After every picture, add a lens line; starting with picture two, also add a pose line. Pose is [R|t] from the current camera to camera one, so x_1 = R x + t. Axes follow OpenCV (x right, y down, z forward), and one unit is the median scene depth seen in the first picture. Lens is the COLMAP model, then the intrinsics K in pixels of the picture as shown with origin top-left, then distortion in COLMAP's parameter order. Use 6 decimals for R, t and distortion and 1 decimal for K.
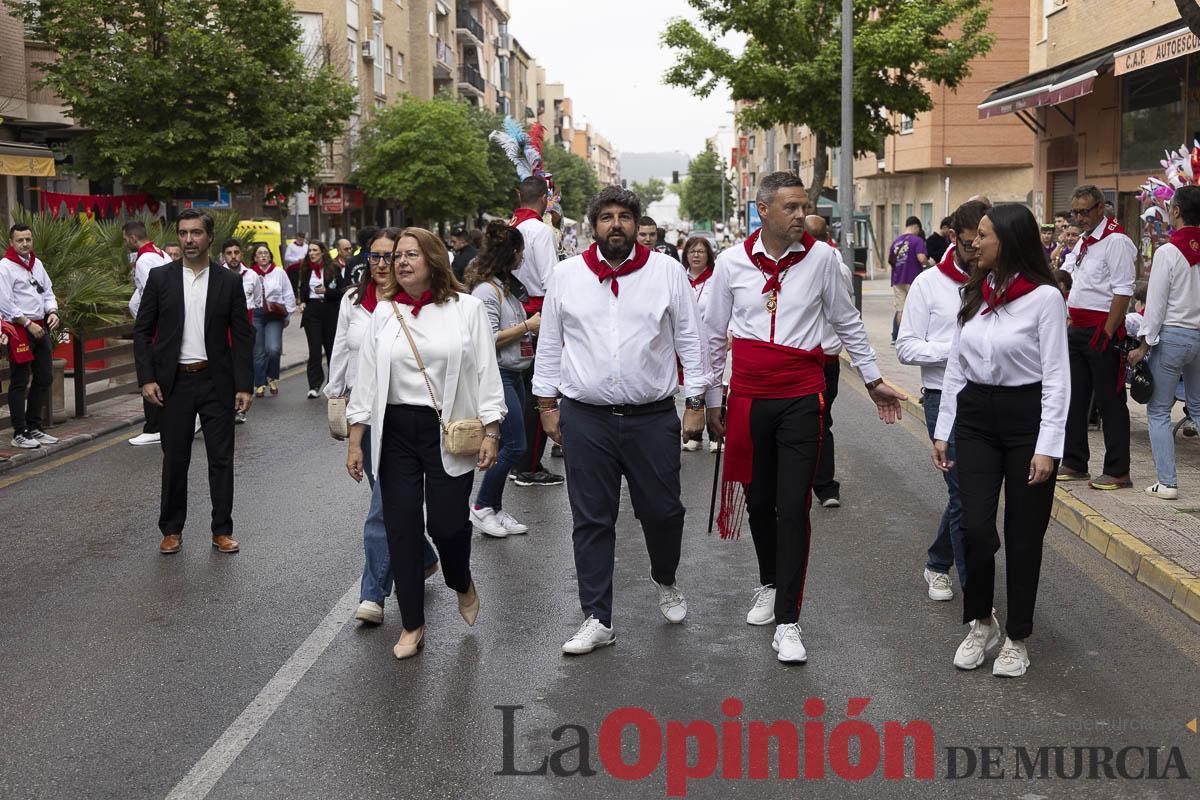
lens RADIAL K [[1849.3, 0, 611.1], [0, 1849.3, 388.1], [0, 0, 1]] dist [0.054950, 0.000000]
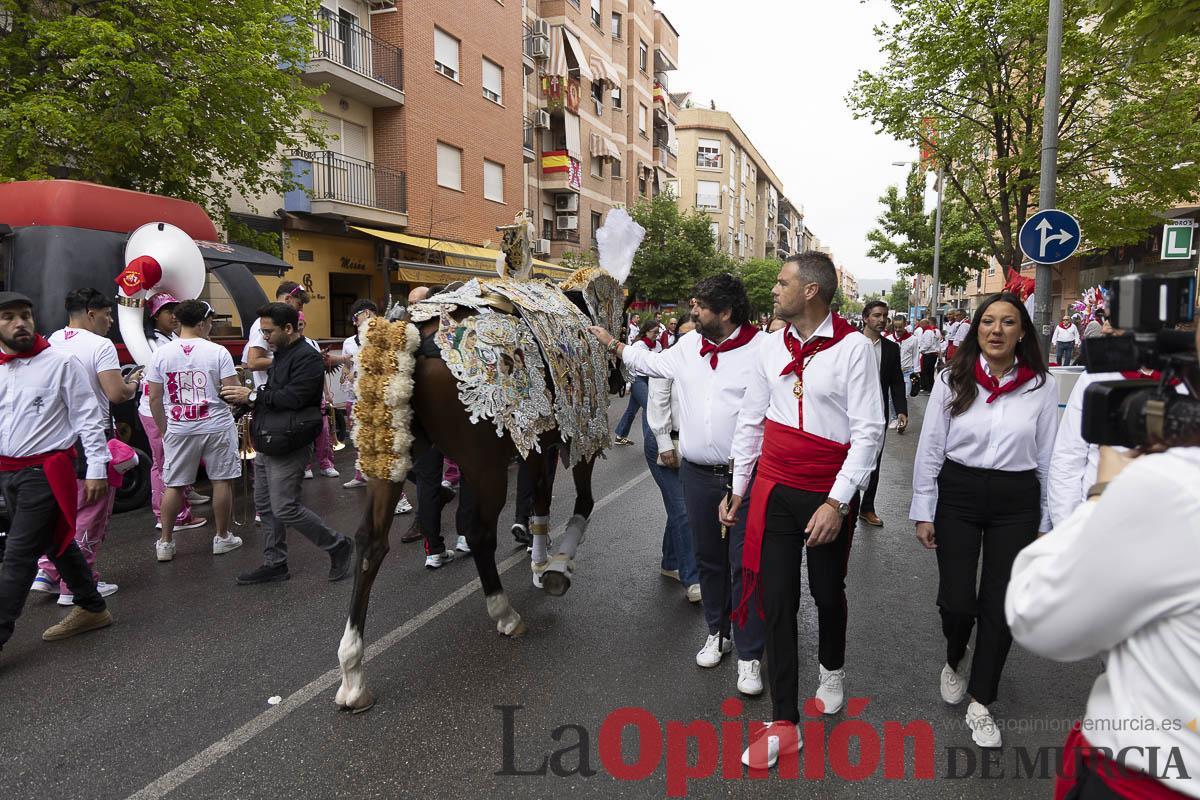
lens RADIAL K [[883.3, 0, 598.5], [0, 883.3, 406.8], [0, 0, 1]] dist [0.026164, 0.002870]
pose [[0.961720, 0.048034, -0.269791, 0.014665], [-0.043384, 0.998790, 0.023175, 0.014208], [0.270578, -0.010584, 0.962640, -0.173618]]
